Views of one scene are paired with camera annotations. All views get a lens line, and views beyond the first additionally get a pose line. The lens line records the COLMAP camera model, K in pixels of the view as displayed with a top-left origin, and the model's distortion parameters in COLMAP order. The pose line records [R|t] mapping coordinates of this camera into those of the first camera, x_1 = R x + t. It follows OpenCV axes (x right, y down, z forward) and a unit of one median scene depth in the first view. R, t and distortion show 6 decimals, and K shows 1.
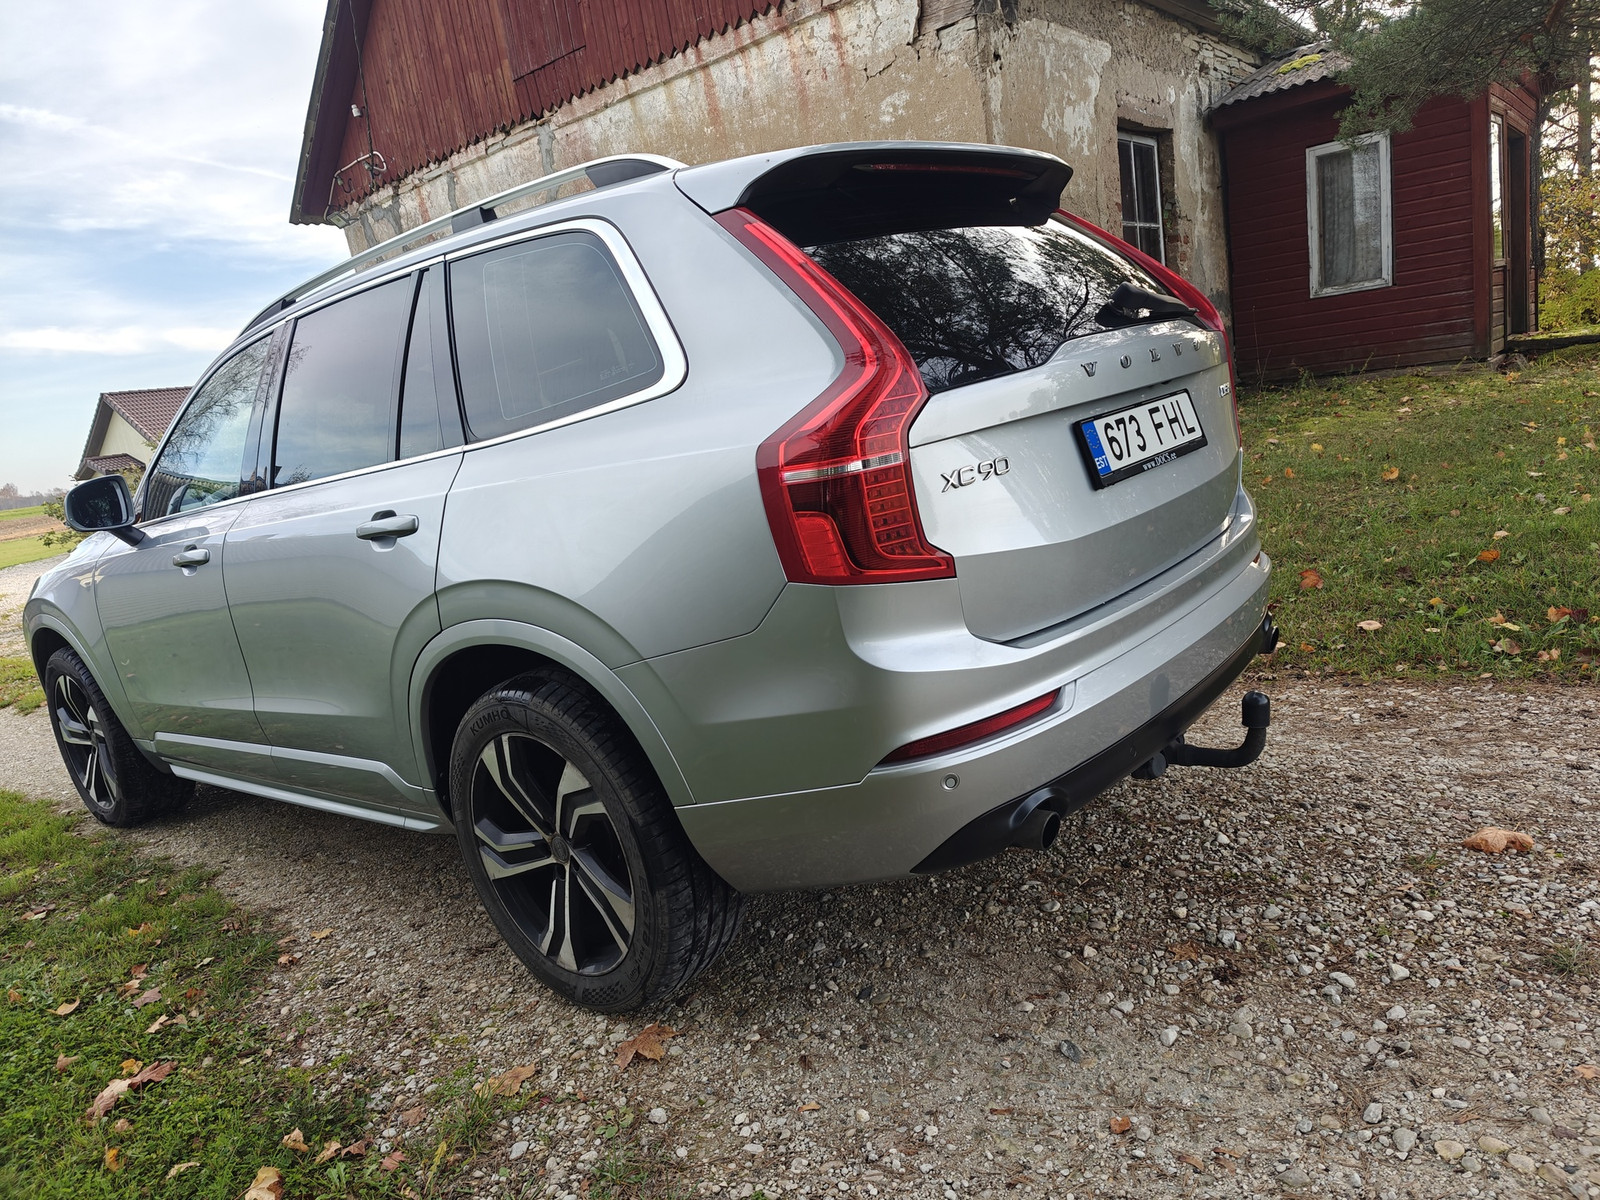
lens RADIAL K [[1072.6, 0, 796.7], [0, 1072.6, 610.9], [0, 0, 1]] dist [0.012179, -0.010190]
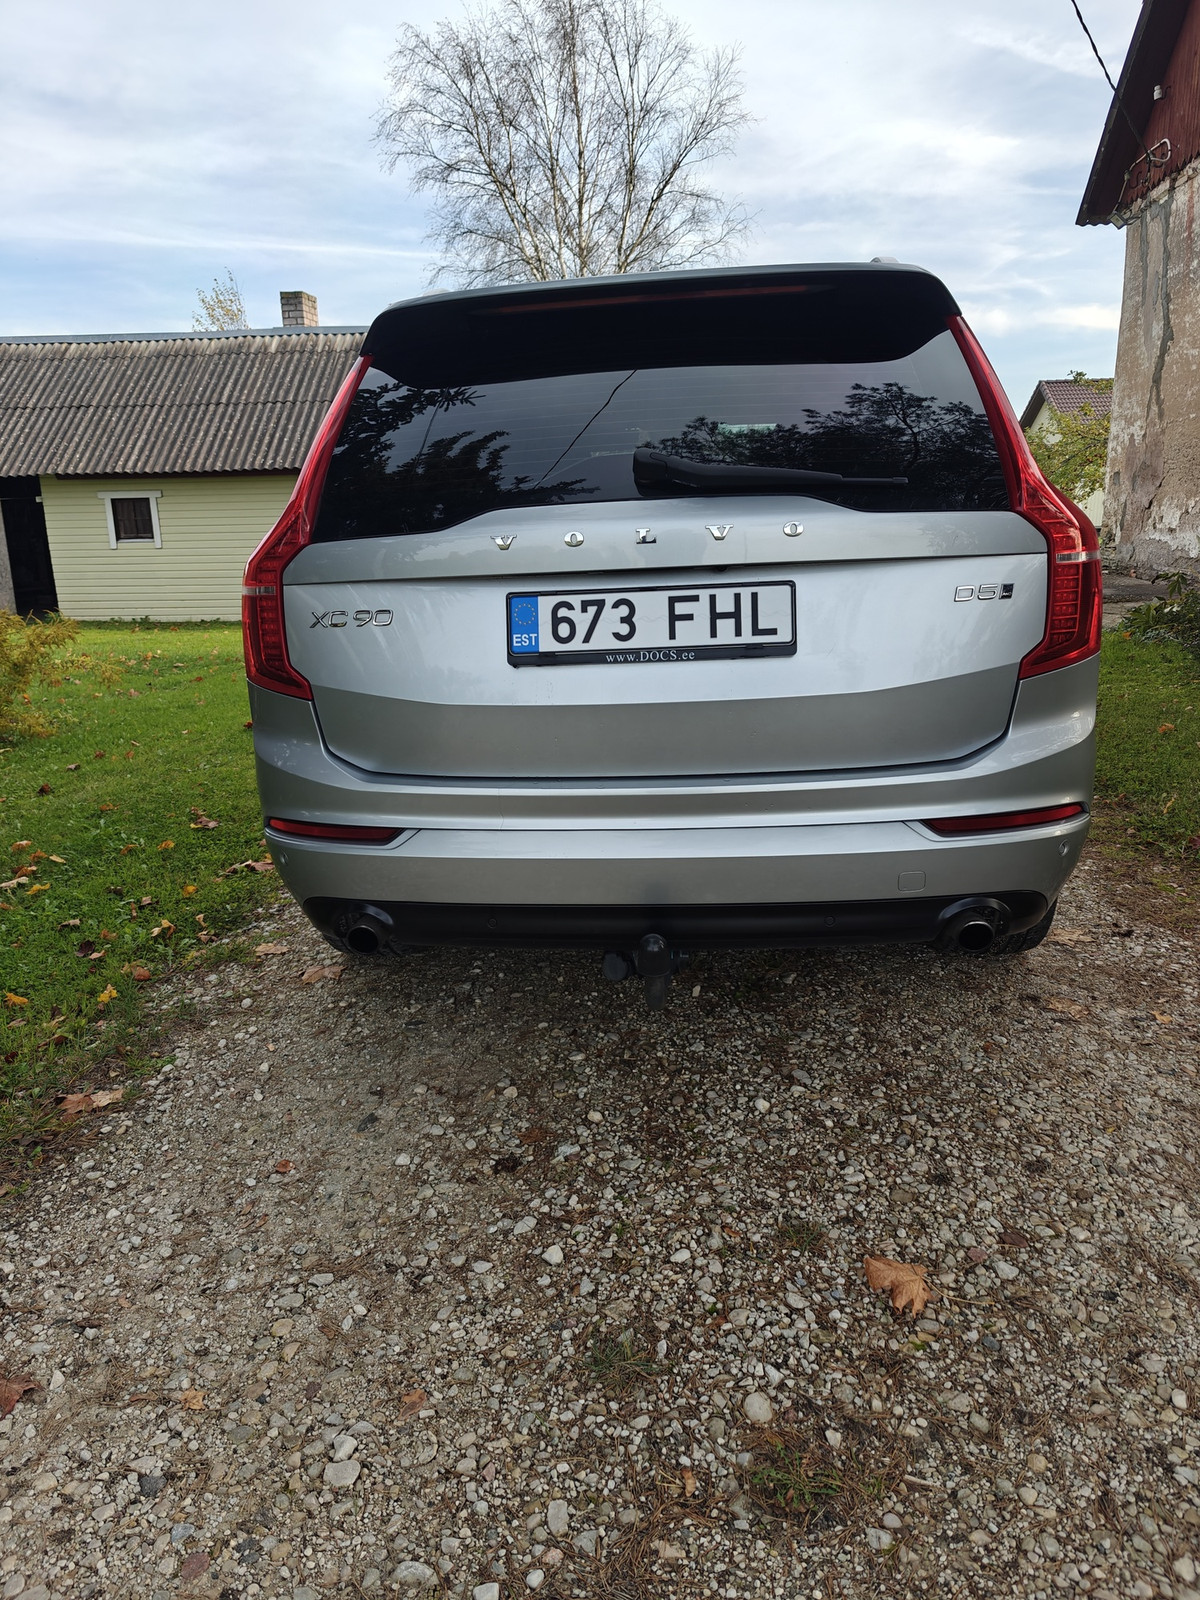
lens RADIAL K [[1072.6, 0, 592.1], [0, 1072.6, 793.9], [0, 0, 1]] dist [0.012179, -0.010190]
pose [[0.581446, 0.339799, -0.739228, 1.026784], [-0.215797, 0.940473, 0.262568, -0.260006], [0.784444, 0.006854, 0.620162, 0.413978]]
